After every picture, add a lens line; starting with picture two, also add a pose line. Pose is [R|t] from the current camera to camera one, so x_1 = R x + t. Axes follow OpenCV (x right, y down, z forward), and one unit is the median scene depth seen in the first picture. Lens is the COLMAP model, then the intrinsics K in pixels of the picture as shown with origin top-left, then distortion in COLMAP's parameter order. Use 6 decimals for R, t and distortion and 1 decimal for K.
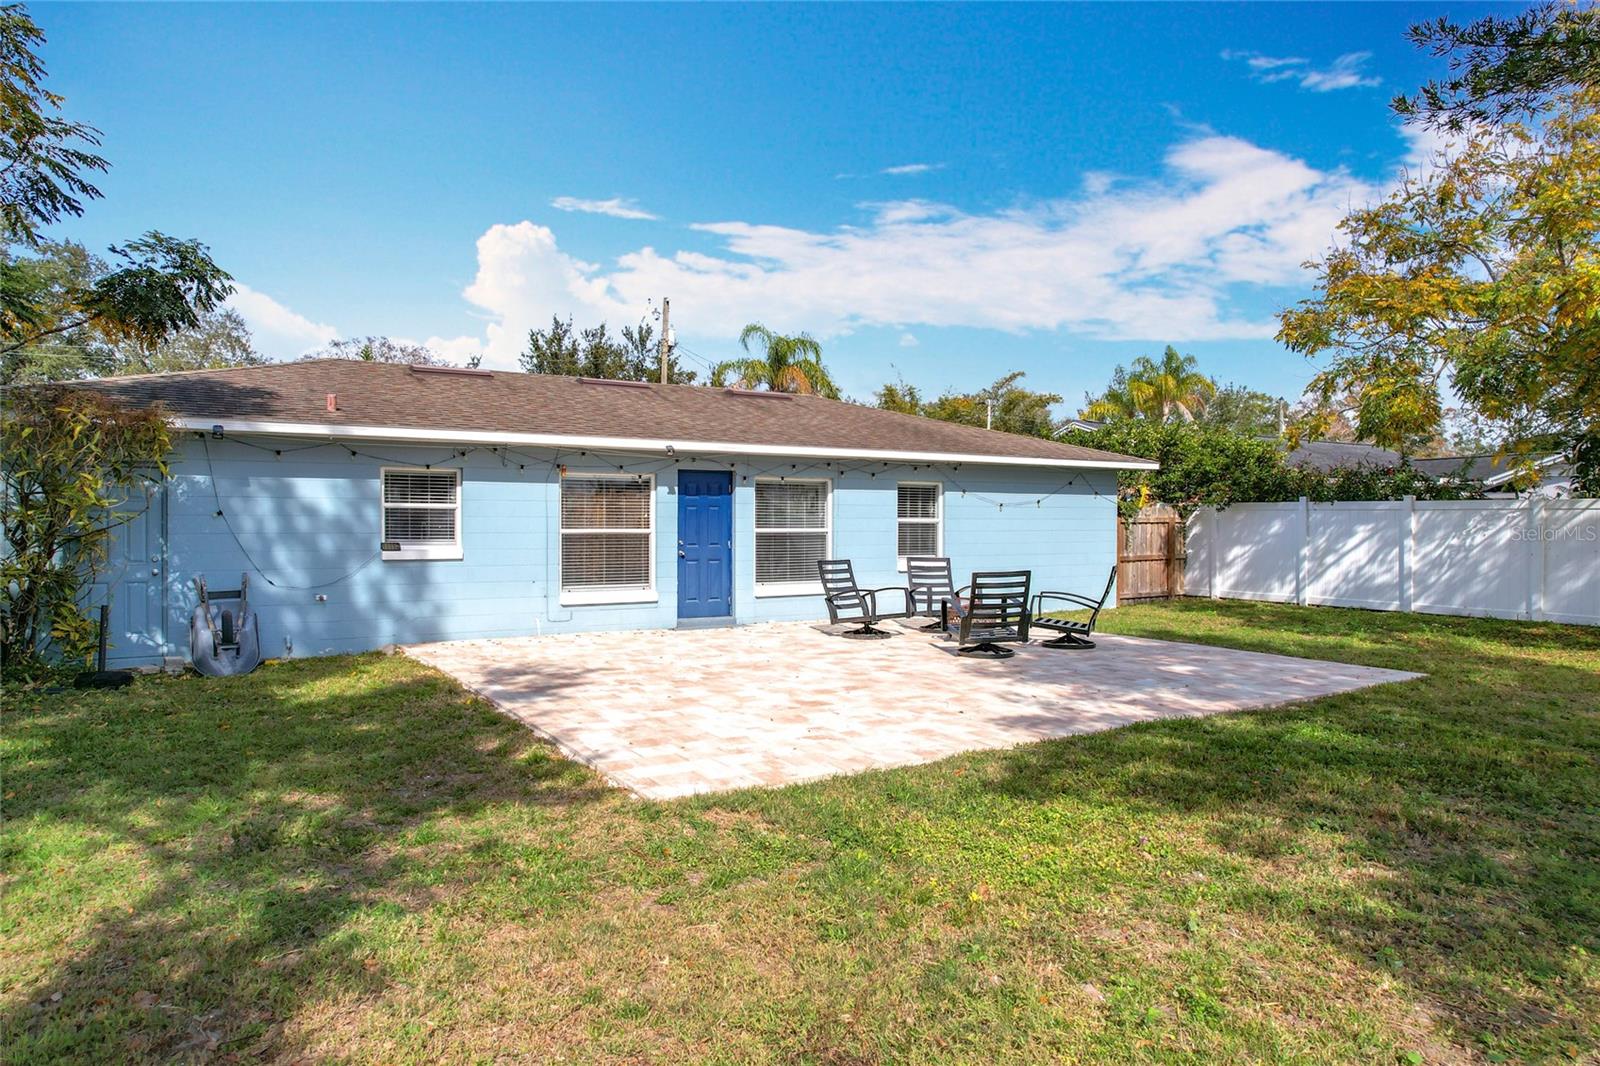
lens RADIAL K [[1027.4, 0, 803.4], [0, 1027.4, 533.9], [0, 0, 1]] dist [-0.075916, 0.069503]
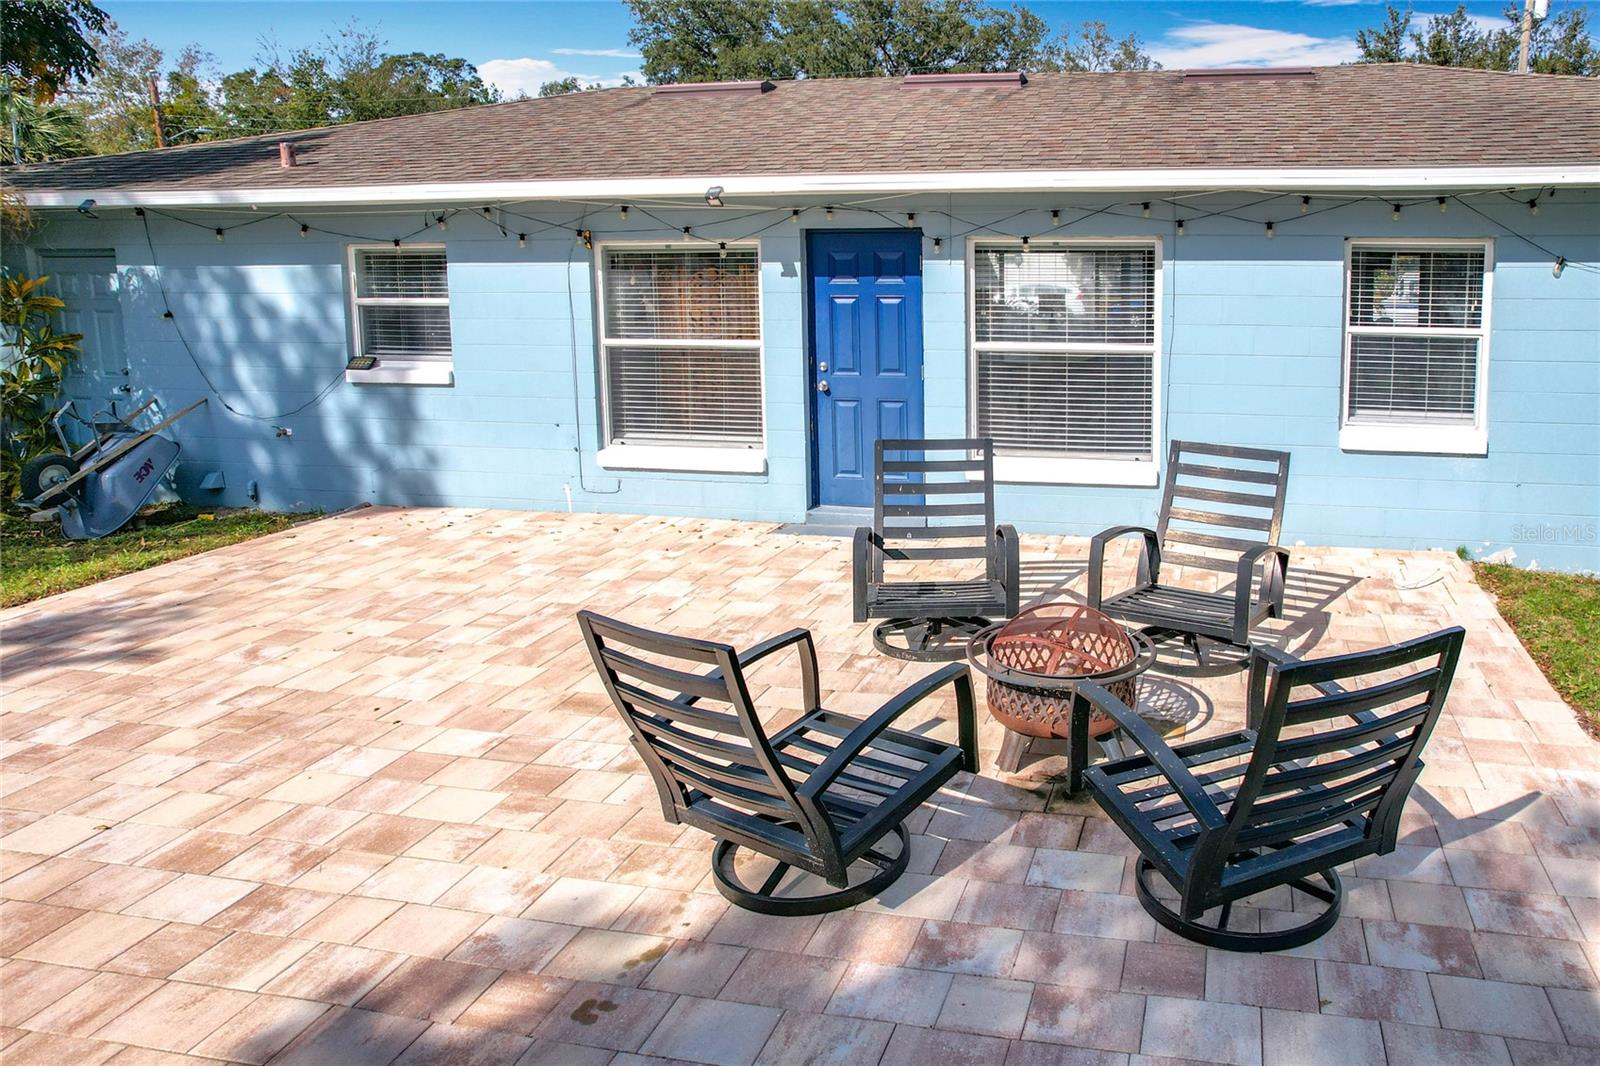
lens RADIAL K [[1082.3, 0, 1033.3], [0, 1082.3, 396.4], [0, 0, 1]] dist [-0.085214, 0.034294]
pose [[0.747168, 0.078570, -0.659975, 0.373551], [-0.008670, 0.994056, 0.108527, -0.043119], [0.664579, -0.075366, 0.743408, 0.740640]]
